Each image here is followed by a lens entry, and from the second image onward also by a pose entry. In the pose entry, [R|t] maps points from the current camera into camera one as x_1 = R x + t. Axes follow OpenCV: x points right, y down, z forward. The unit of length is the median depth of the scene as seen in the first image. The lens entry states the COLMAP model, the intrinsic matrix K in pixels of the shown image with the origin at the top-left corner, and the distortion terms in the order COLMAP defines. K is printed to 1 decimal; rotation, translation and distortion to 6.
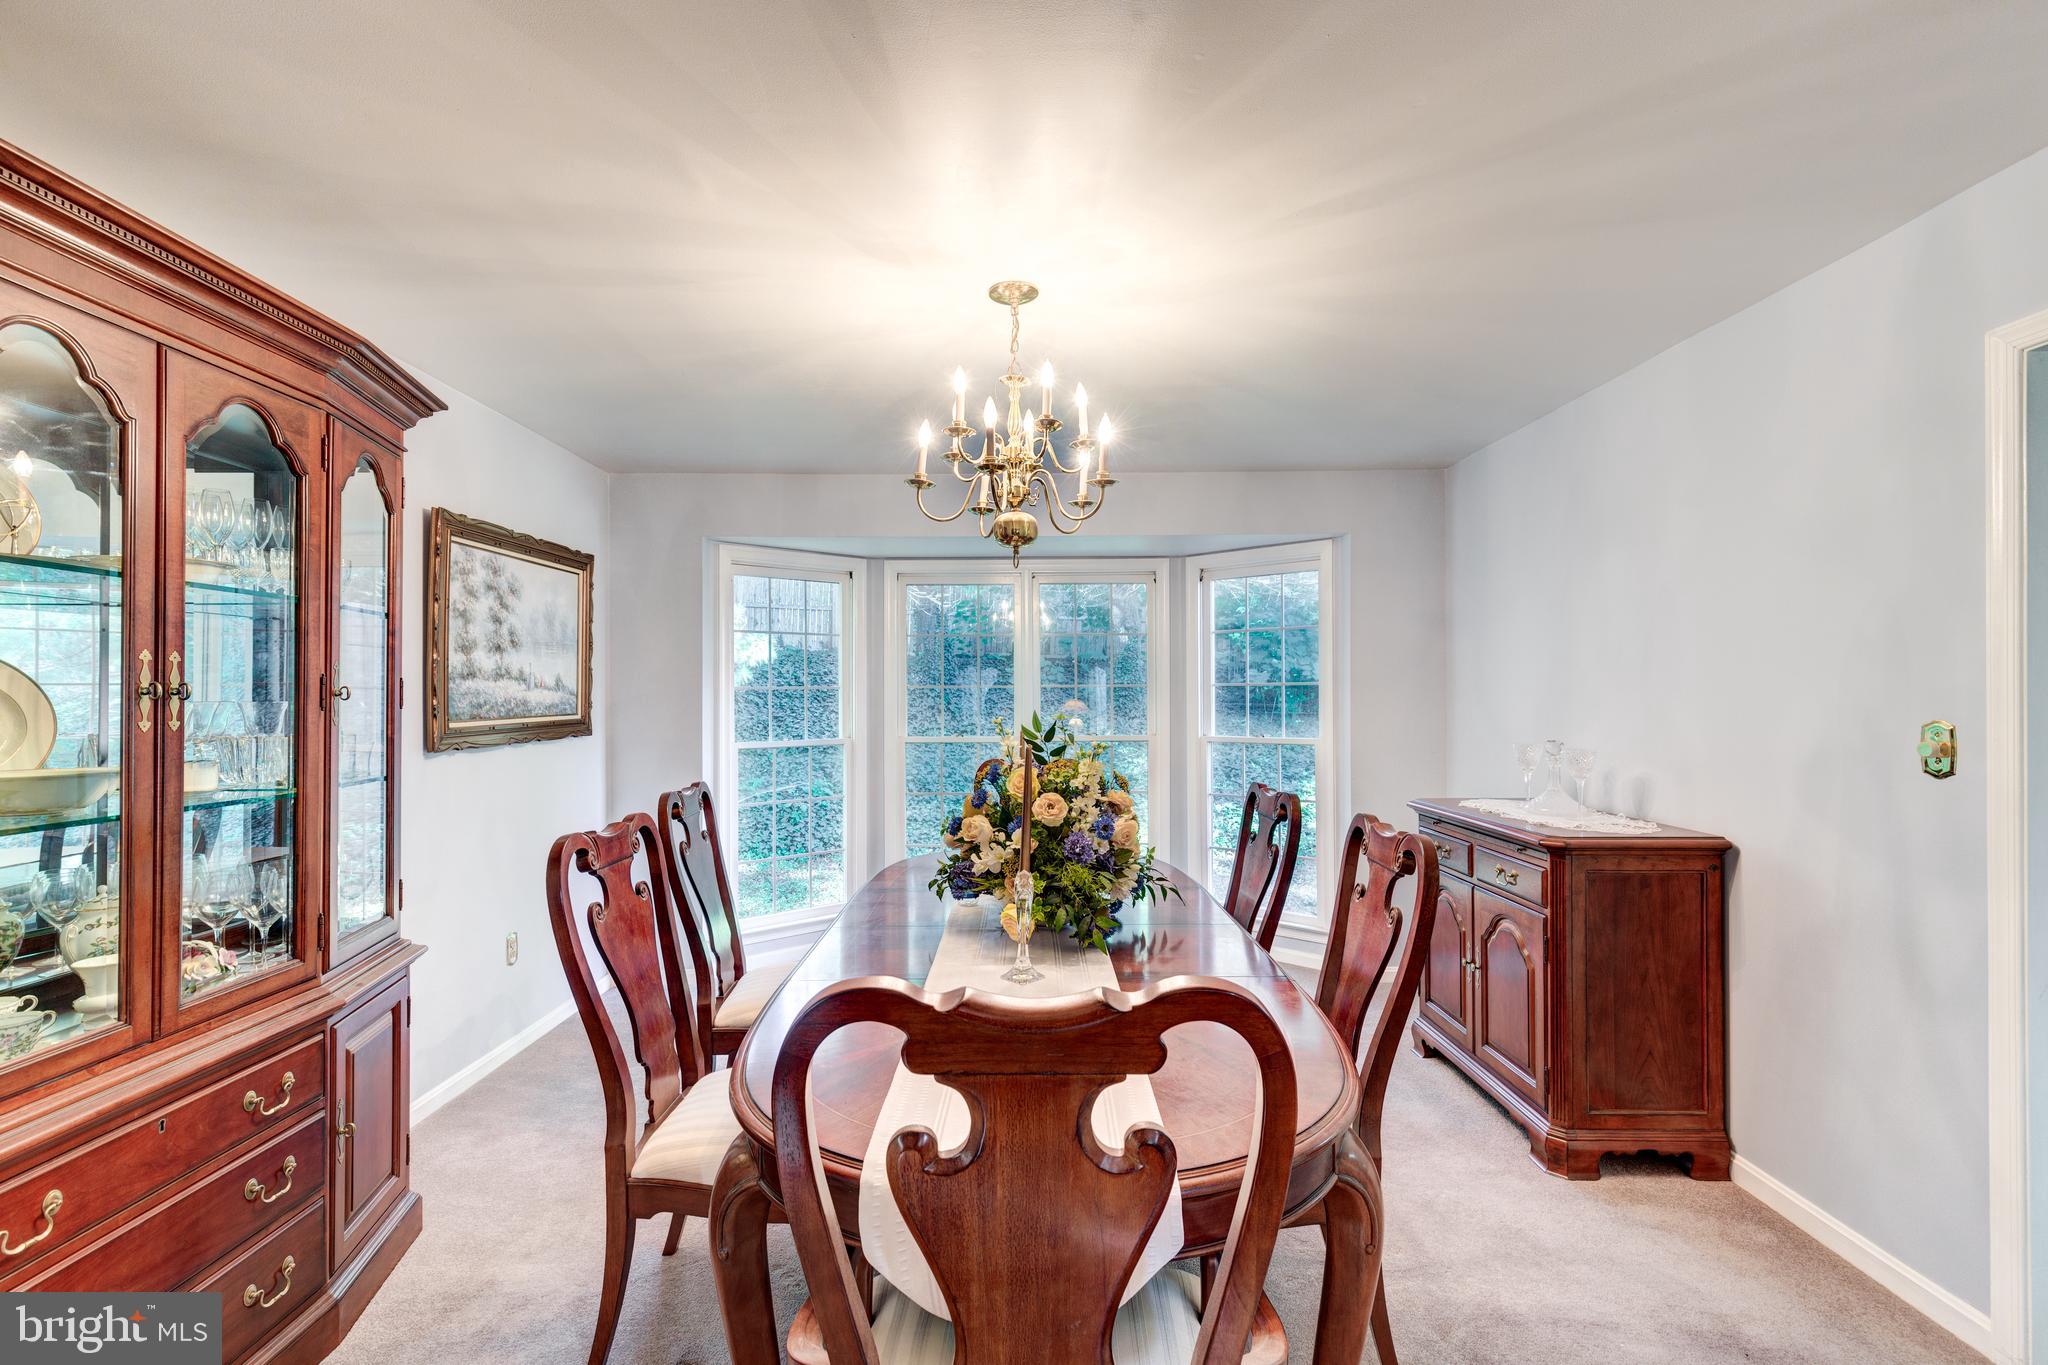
lens RADIAL K [[929.9, 0, 1026.4], [0, 929.9, 693.3], [0, 0, 1]] dist [-0.000367, -0.000303]
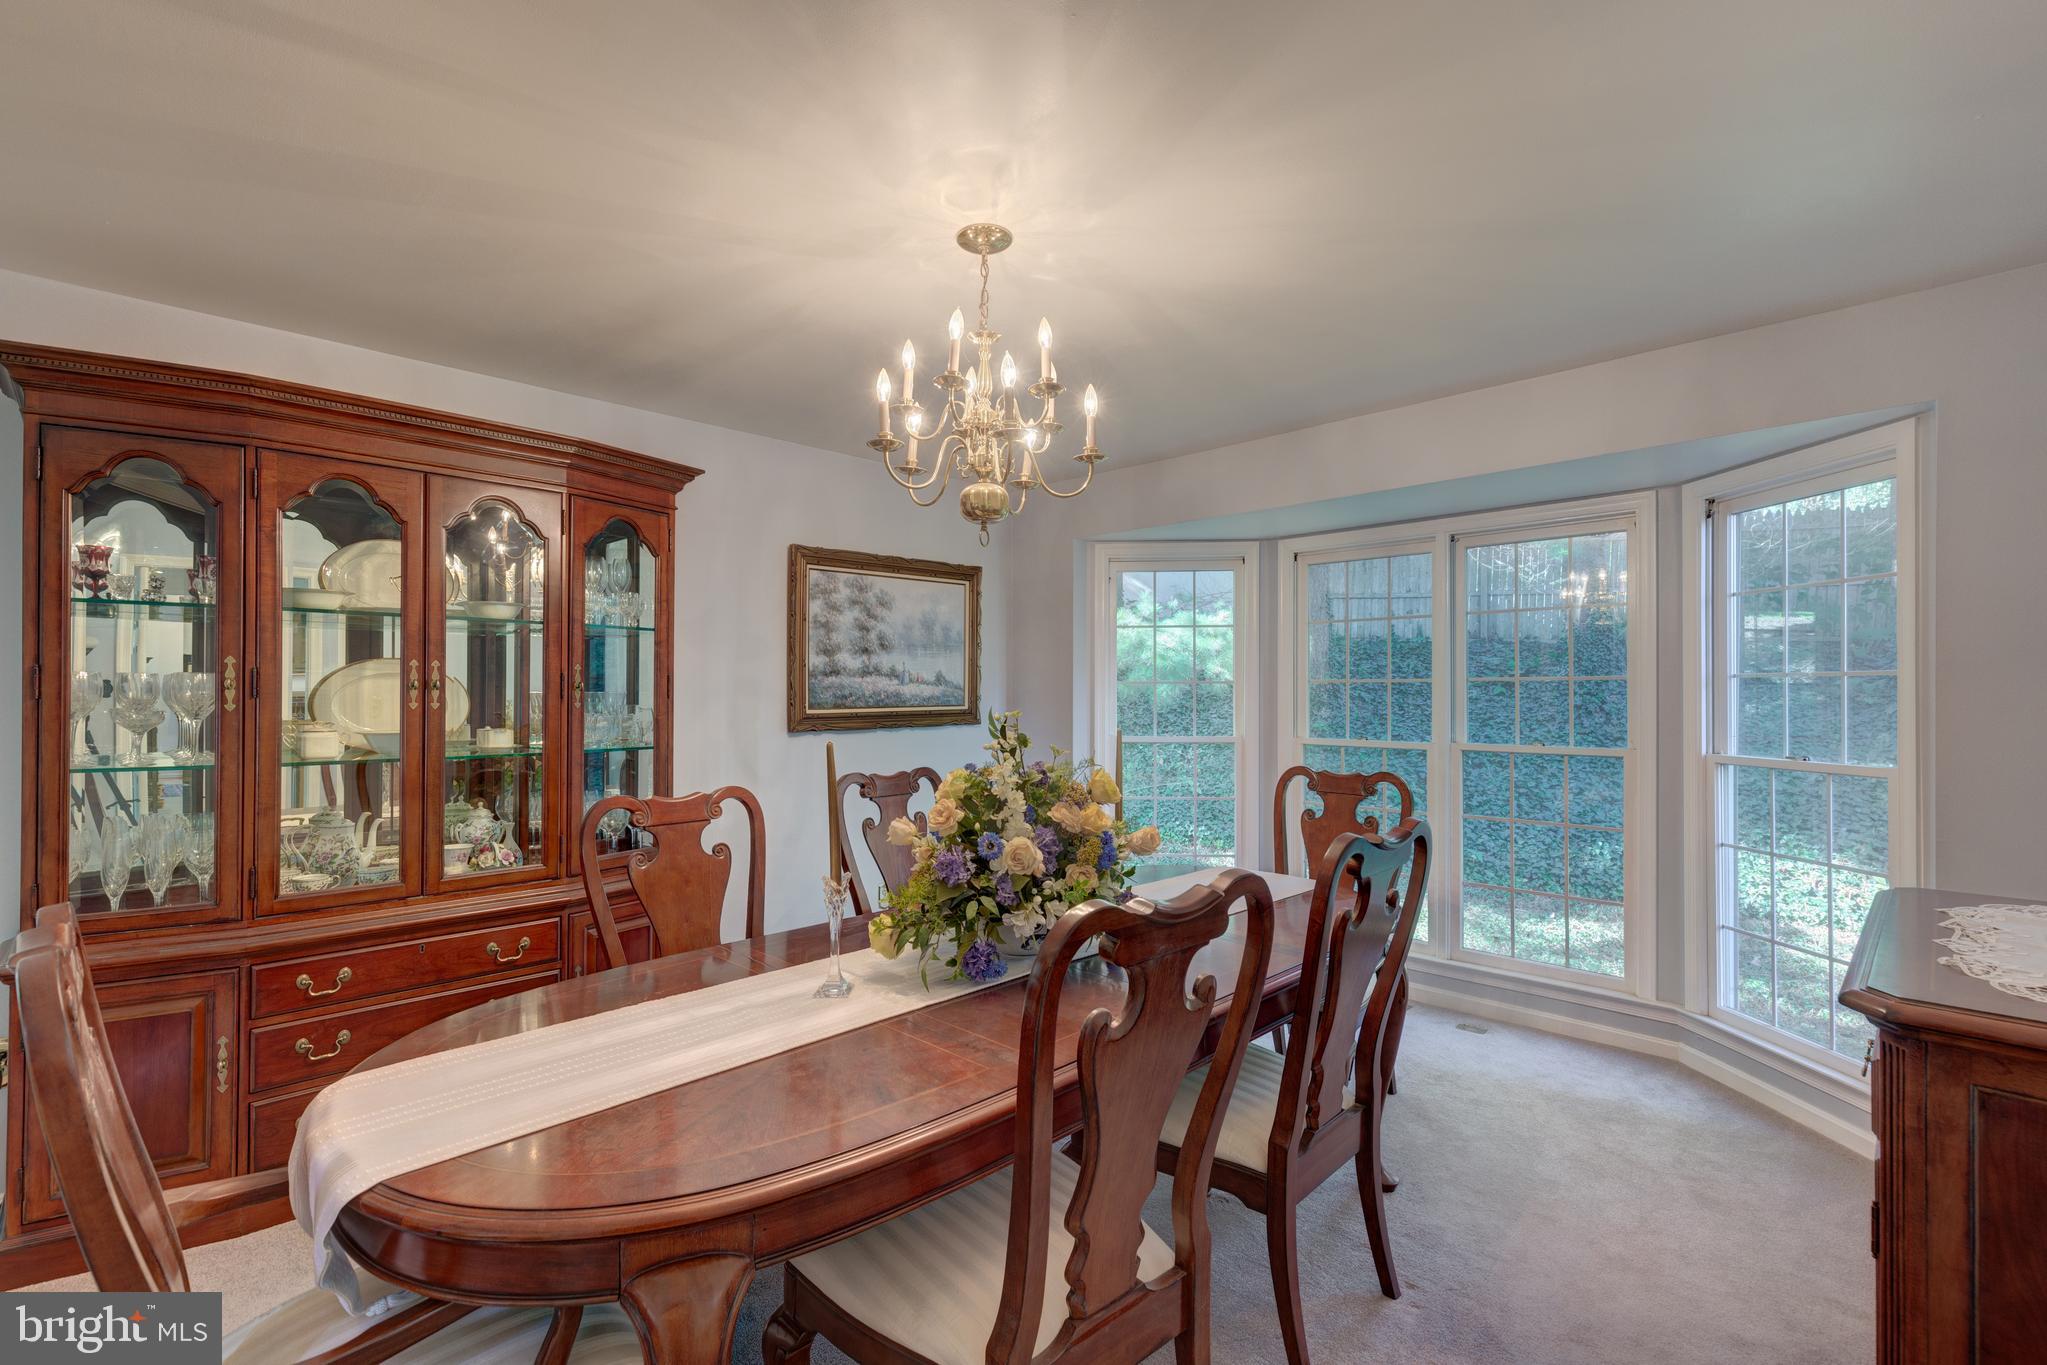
lens RADIAL K [[921.5, 0, 1017.8], [0, 921.5, 689.8], [0, 0, 1]] dist [0.001103, 0.000019]
pose [[0.703268, 0.001480, -0.710923, 0.467343], [-0.000727, 0.999999, 0.001363, 0.001991], [0.710925, -0.000442, 0.703268, 0.290397]]
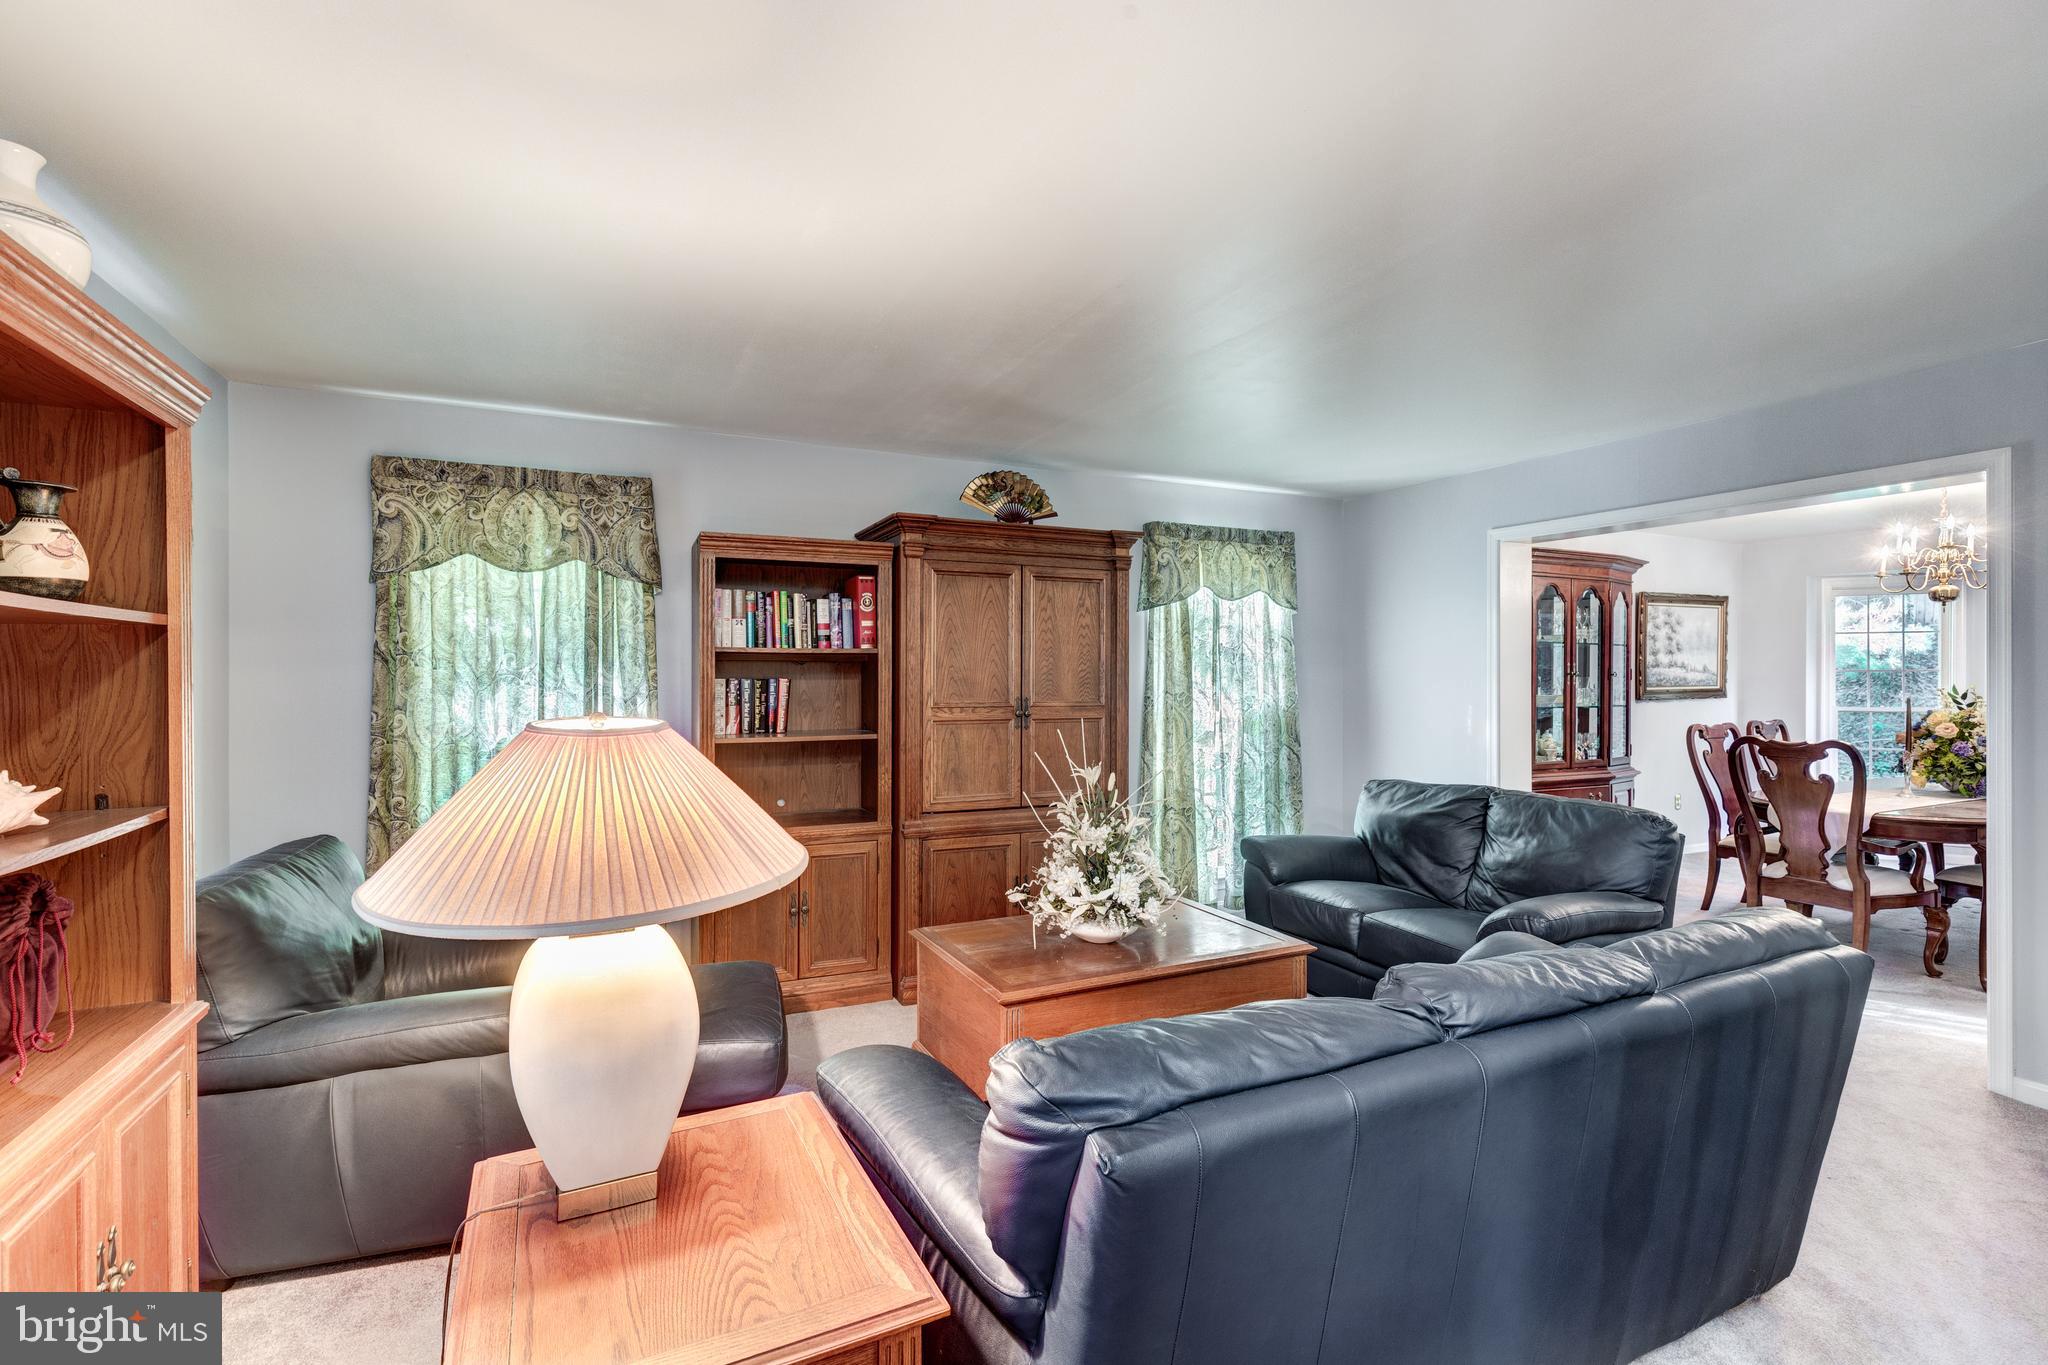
lens RADIAL K [[918.8, 0, 1028.2], [0, 918.8, 677.3], [0, 0, 1]] dist [0.002626, 0.000157]
pose [[0.427951, 0.004872, -0.903789, 0.685508], [0.000647, 0.999984, 0.005697, -0.005914], [0.903802, -0.003022, 0.427941, -1.193473]]
